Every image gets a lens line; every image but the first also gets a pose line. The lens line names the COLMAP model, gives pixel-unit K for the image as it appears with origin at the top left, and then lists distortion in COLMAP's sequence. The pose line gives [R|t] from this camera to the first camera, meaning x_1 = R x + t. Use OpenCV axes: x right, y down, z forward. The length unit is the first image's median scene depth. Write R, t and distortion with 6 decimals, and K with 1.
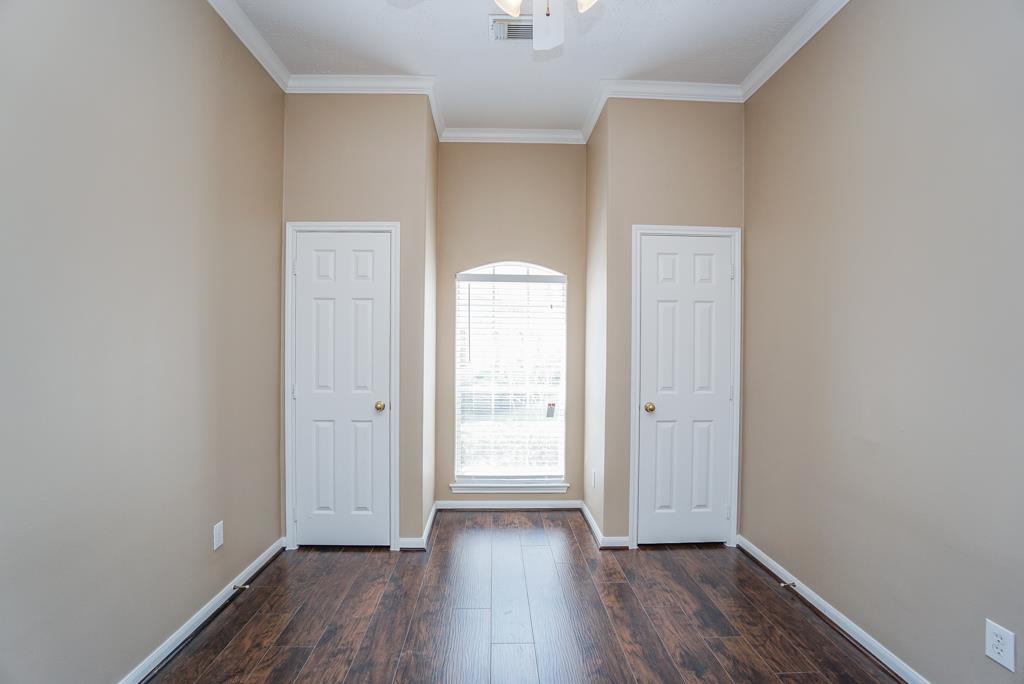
lens RADIAL K [[454.7, 0, 519.3], [0, 454.7, 344.9], [0, 0, 1]] dist [-0.036457, 0.001212]
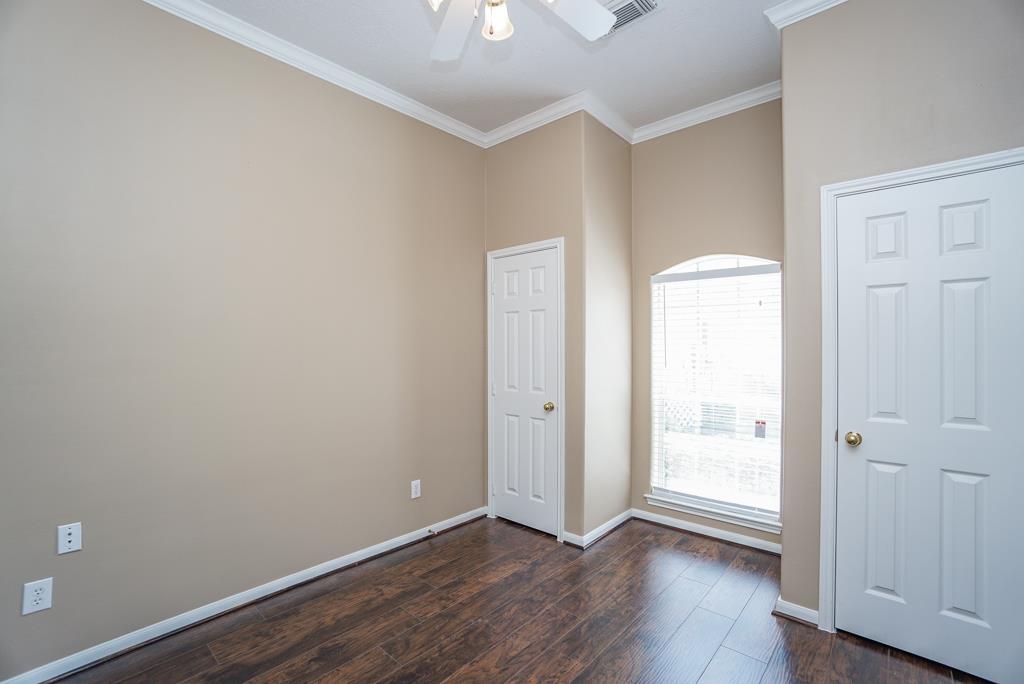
lens RADIAL K [[454.7, 0, 519.3], [0, 454.7, 344.9], [0, 0, 1]] dist [-0.036457, 0.001212]
pose [[0.730557, -0.012240, -0.682742, 0.391432], [0.006995, 0.999921, -0.010443, -0.003677], [0.682816, 0.002853, 0.730585, 0.139762]]
